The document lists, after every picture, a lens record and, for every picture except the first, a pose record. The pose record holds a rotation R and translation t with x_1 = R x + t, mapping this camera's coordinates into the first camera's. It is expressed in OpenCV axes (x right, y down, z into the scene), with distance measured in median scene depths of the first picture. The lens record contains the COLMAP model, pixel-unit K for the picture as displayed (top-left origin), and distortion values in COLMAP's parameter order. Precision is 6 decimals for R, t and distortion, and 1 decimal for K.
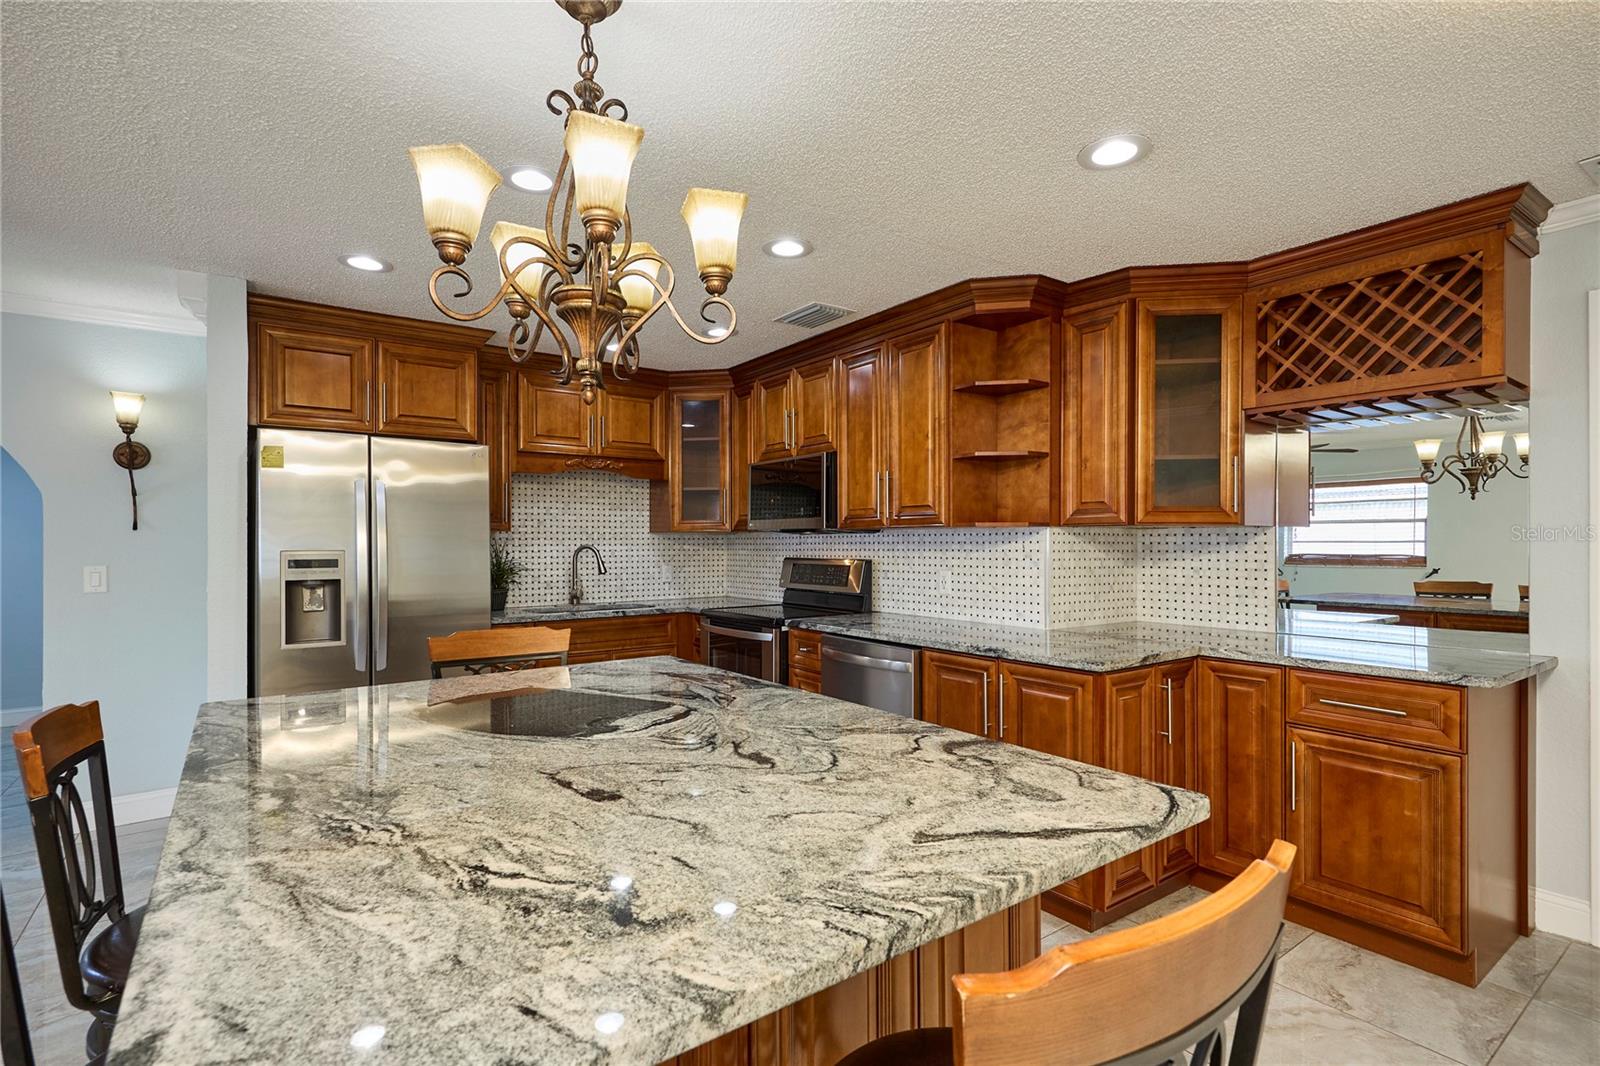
lens RADIAL K [[762.9, 0, 789.2], [0, 762.9, 536.0], [0, 0, 1]] dist [0.006586, 0.001136]
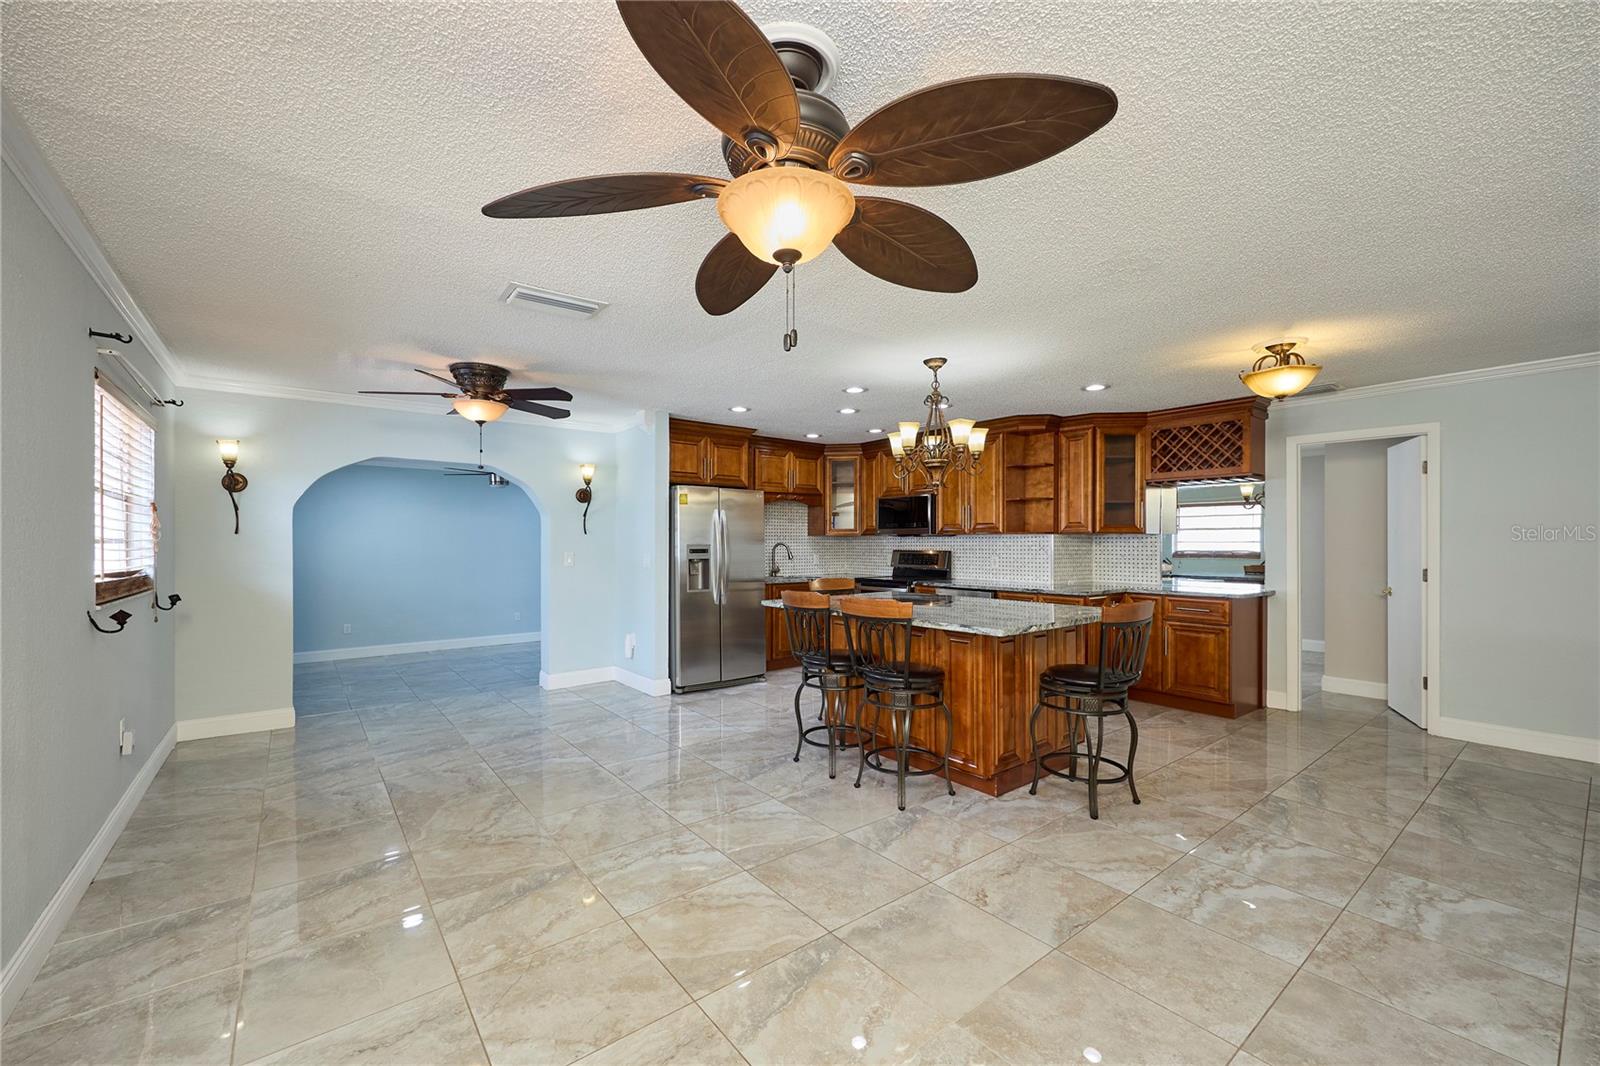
lens RADIAL K [[641.6, 0, 794.6], [0, 641.6, 534.9], [0, 0, 1]] dist [0.002310, 0.000491]
pose [[0.999345, 0.002594, 0.036087, -0.398989], [-0.002467, 0.999991, -0.003562, -0.001514], [-0.036096, 0.003471, 0.999342, -0.671357]]
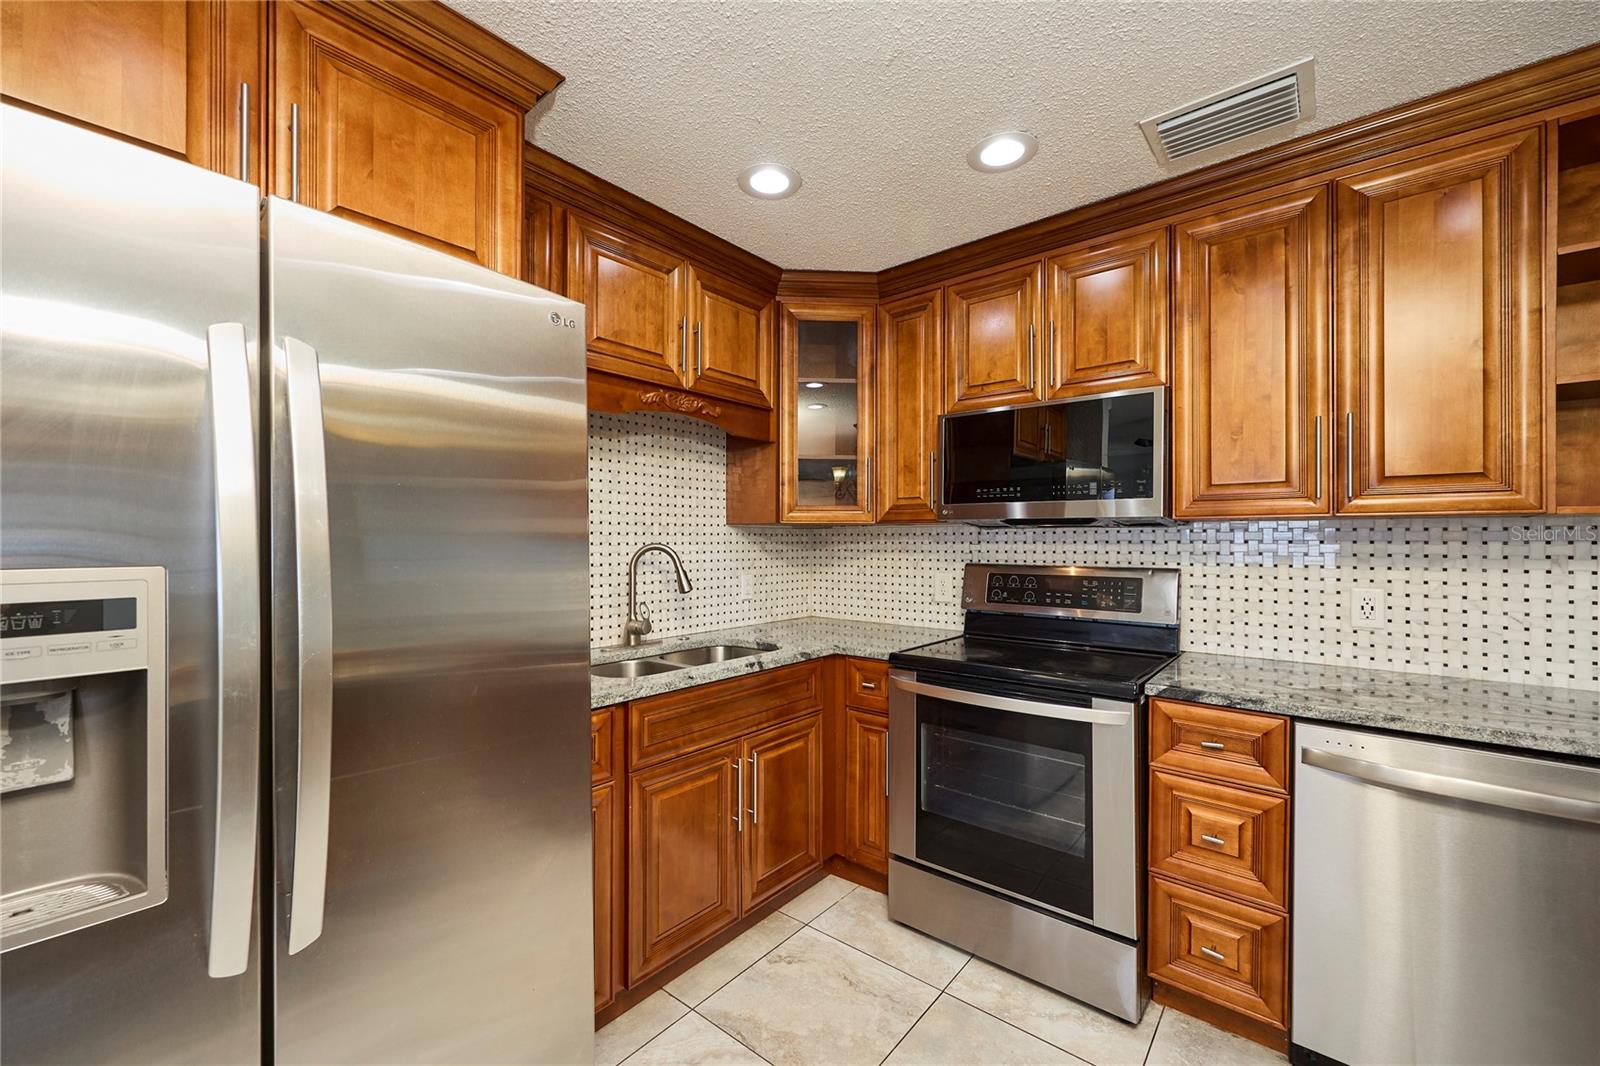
lens RADIAL K [[641.6, 0, 789.9], [0, 641.6, 536.0], [0, 0, 1]] dist [0.002310, 0.000491]
pose [[0.966465, 0.006491, 0.256717, -0.405202], [-0.006939, 0.999976, 0.000836, 0.006607], [-0.256706, -0.002590, 0.966486, 0.685373]]
